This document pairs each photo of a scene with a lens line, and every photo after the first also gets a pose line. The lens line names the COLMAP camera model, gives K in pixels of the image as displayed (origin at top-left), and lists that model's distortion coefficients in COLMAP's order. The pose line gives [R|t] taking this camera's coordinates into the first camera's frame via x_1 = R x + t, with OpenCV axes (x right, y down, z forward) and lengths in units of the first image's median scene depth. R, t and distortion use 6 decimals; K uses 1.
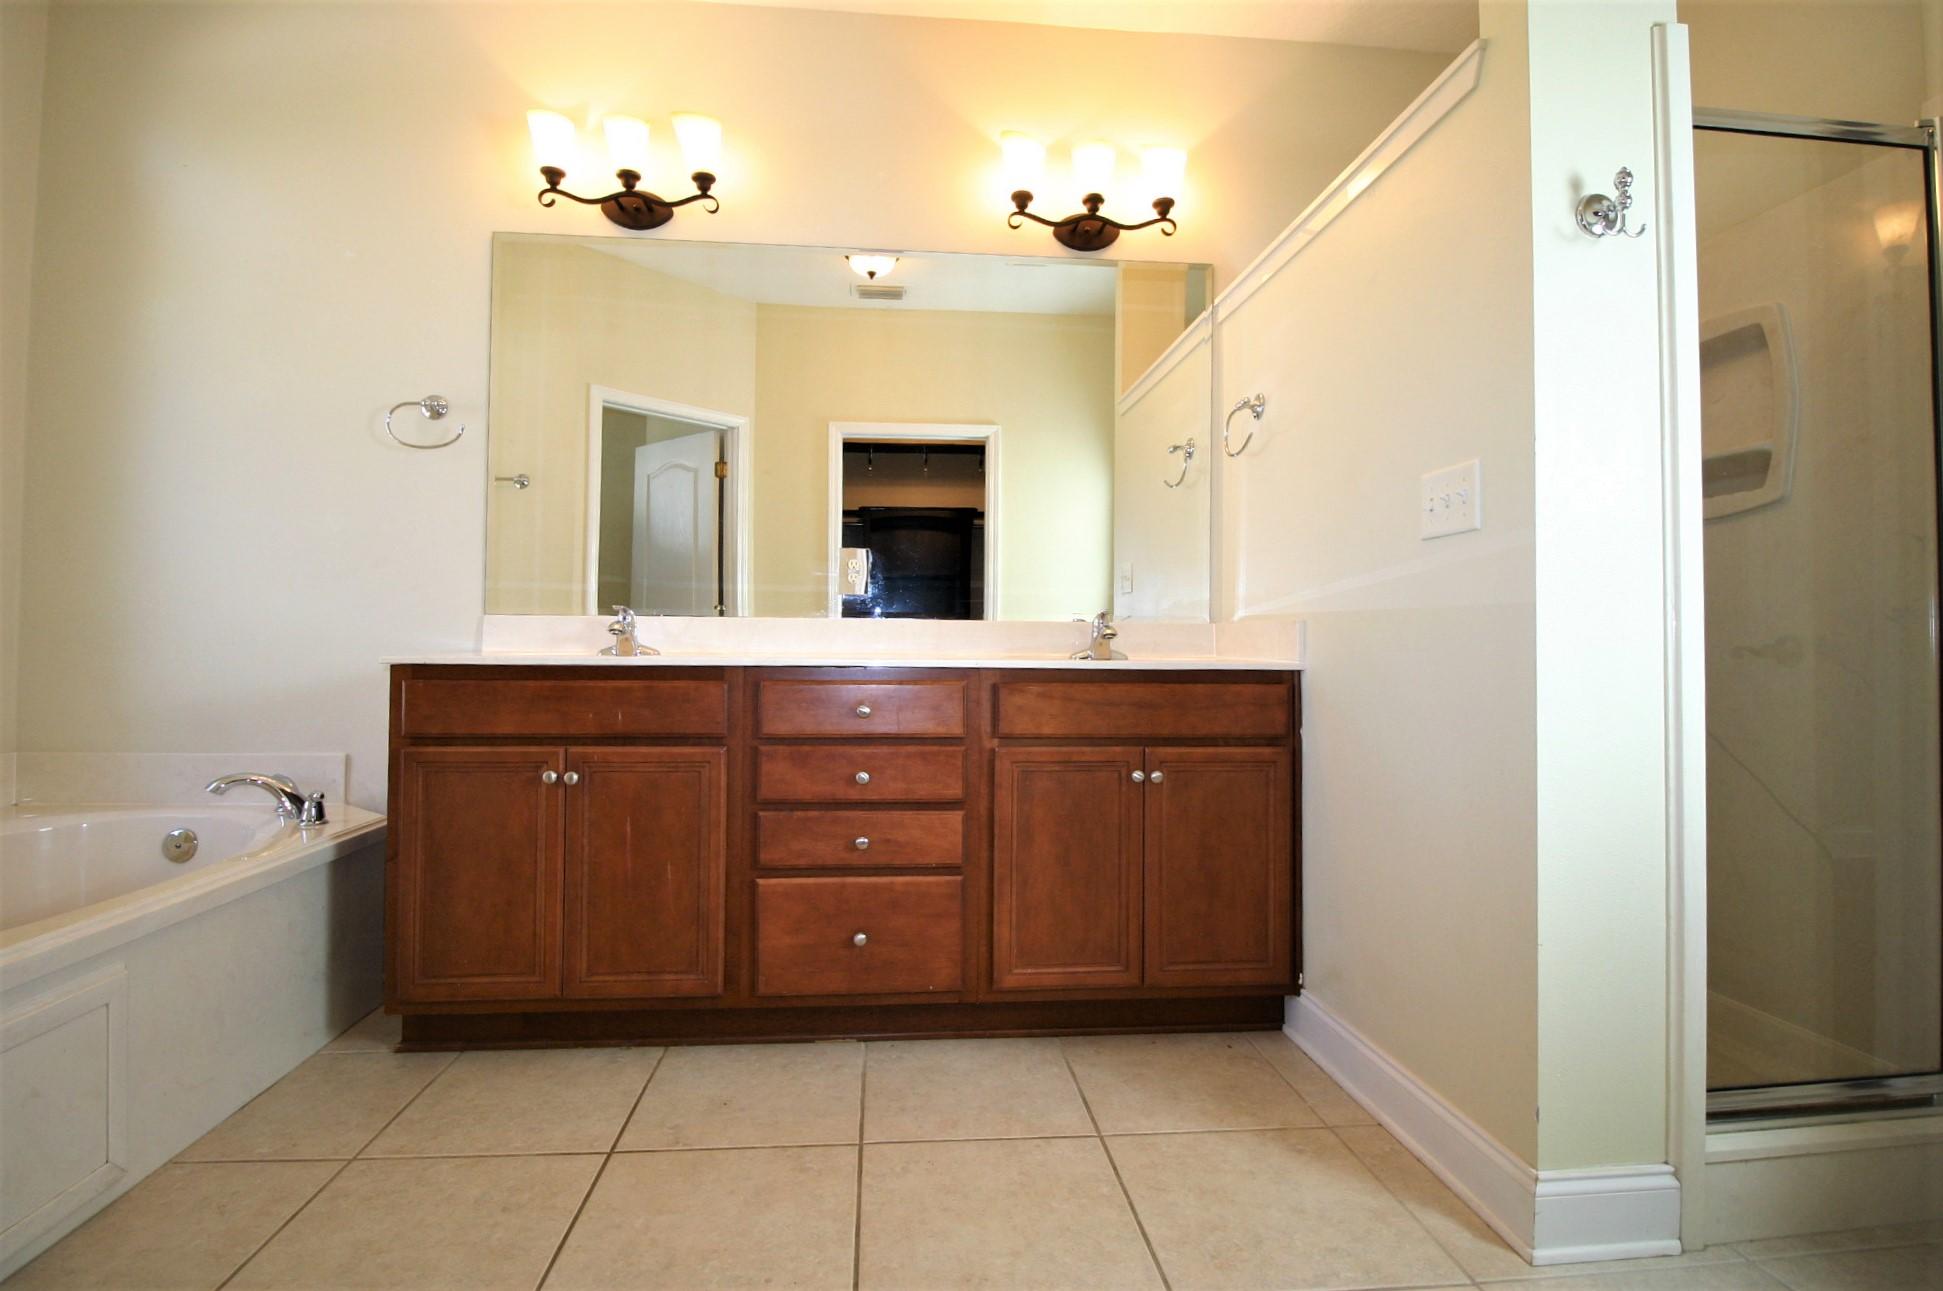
lens RADIAL K [[938.0, 0, 969.5], [0, 938.0, 623.9], [0, 0, 1]] dist [0.000212, -0.015048]
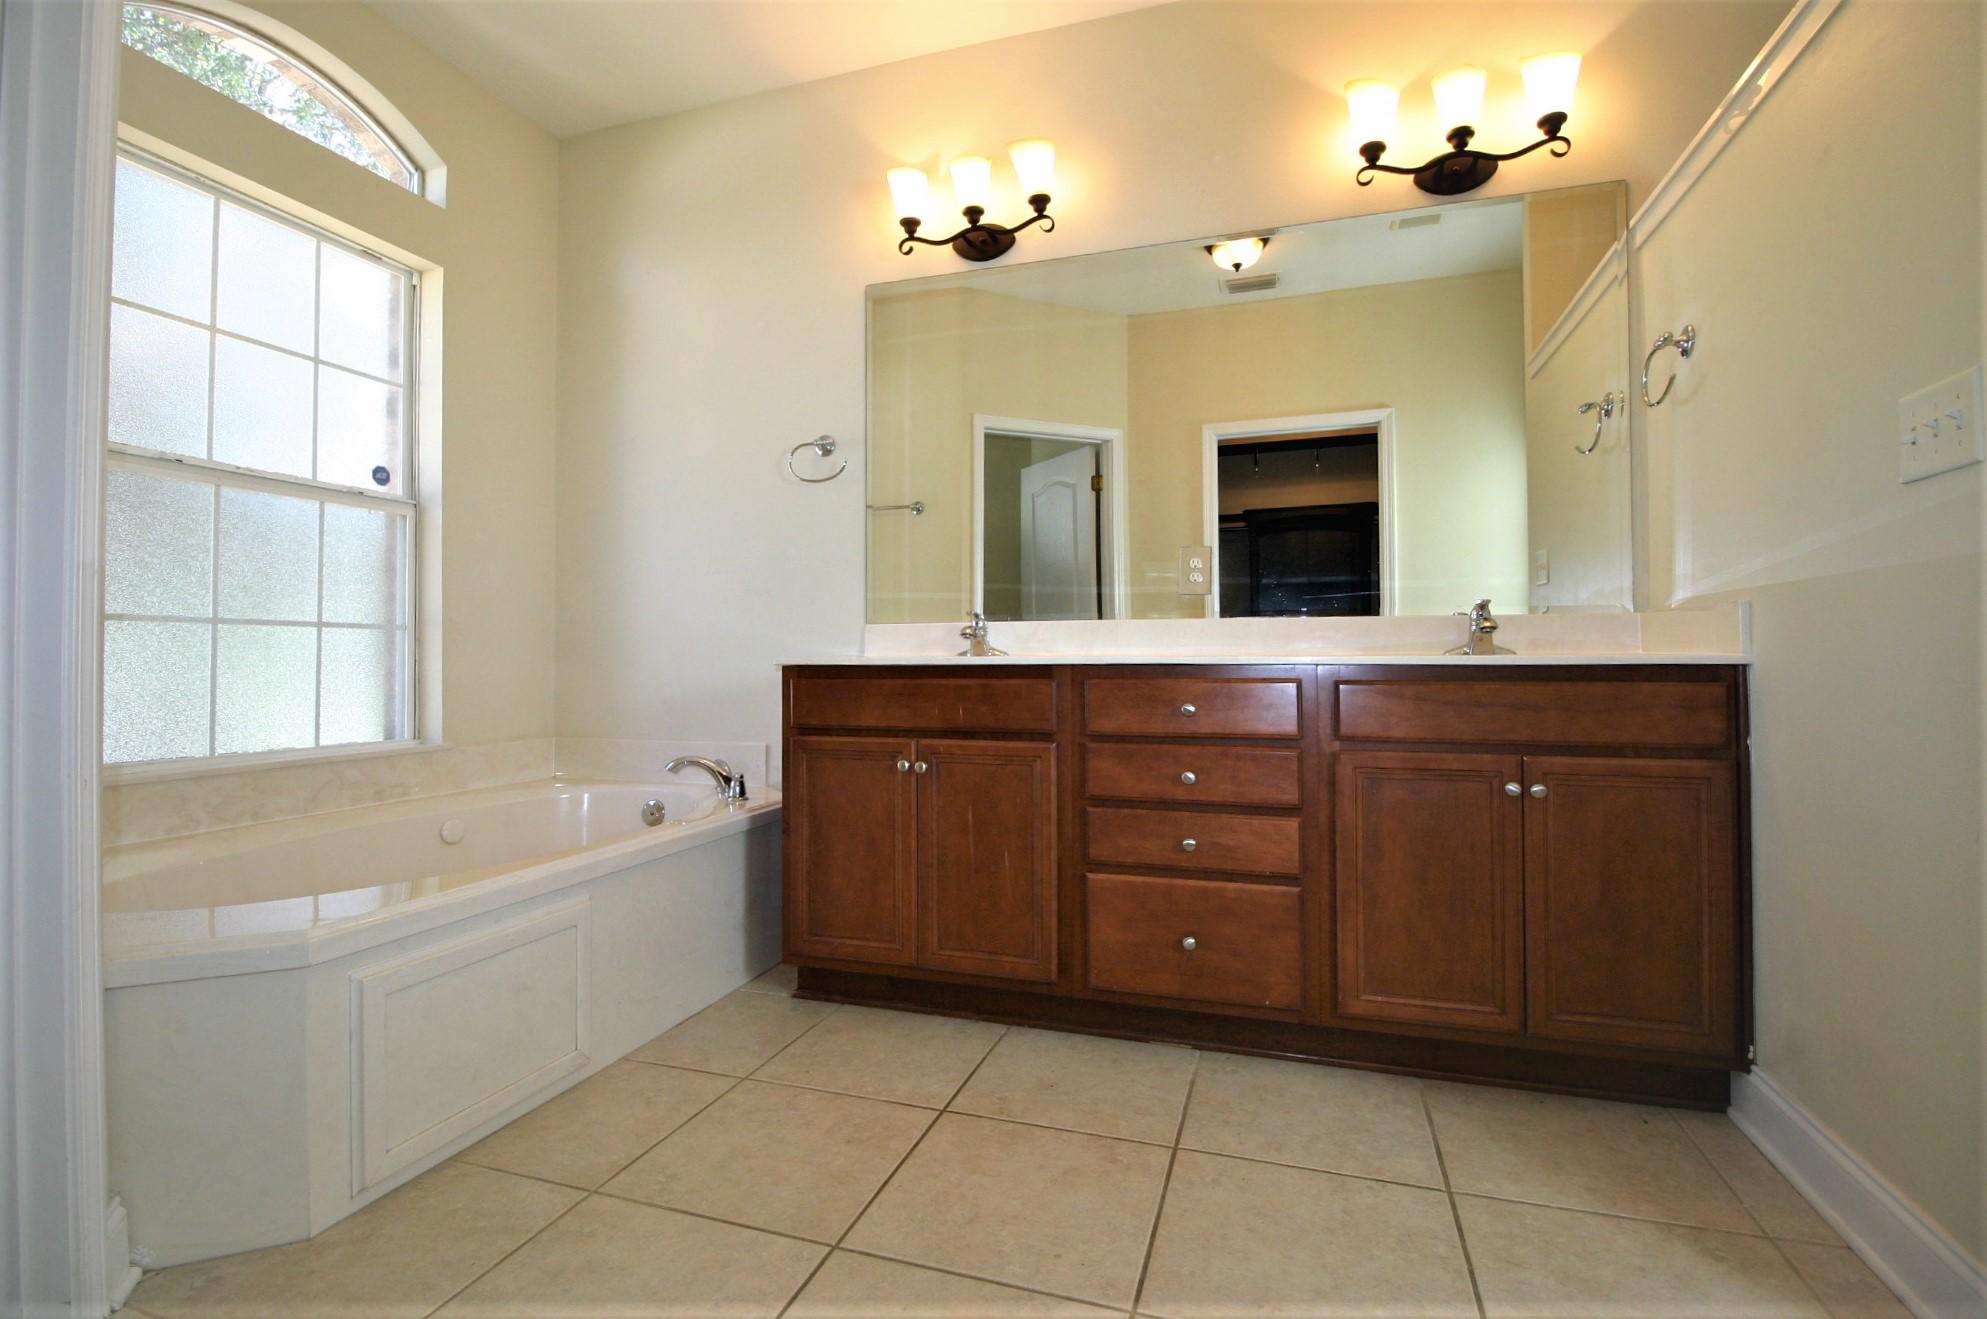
lens RADIAL K [[941.8, 0, 989.1], [0, 941.8, 639.3], [0, 0, 1]] dist [-0.001995, -0.013976]
pose [[0.915084, -0.020486, -0.402743, 0.091142], [0.020578, 0.999780, -0.004099, 0.019360], [0.402739, -0.004537, 0.915304, 0.020202]]
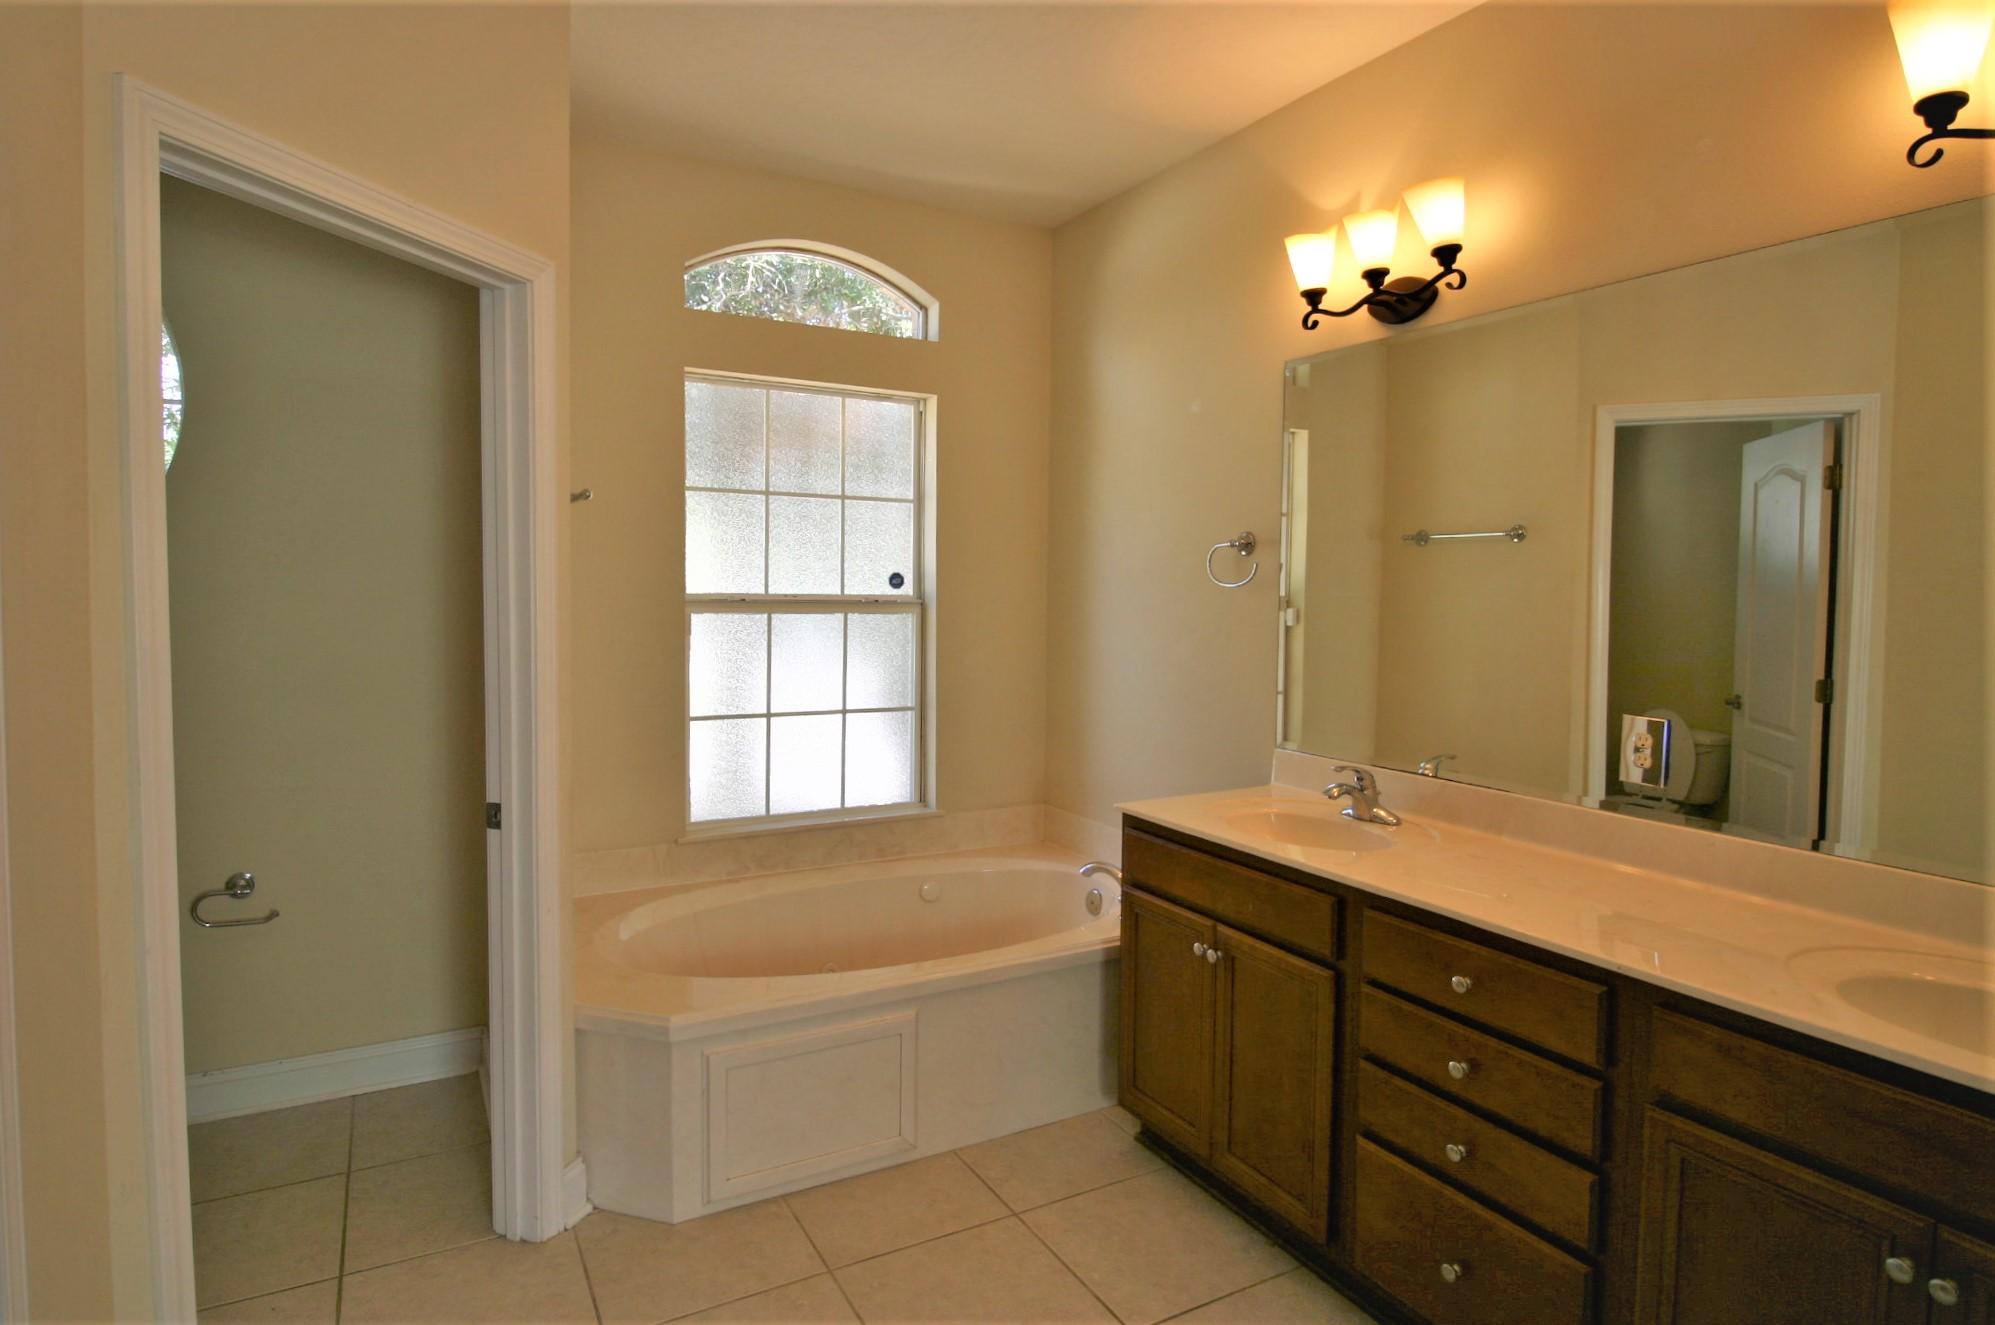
lens RADIAL K [[1097.7, 0, 993.2], [0, 1097.7, 628.1], [0, 0, 1]] dist [-0.011883, -0.001340]
pose [[0.397864, 0.036759, -0.916708, 0.524979], [0.010782, 0.998941, 0.044736, -0.233094], [0.917381, -0.027683, 0.397046, 0.302213]]
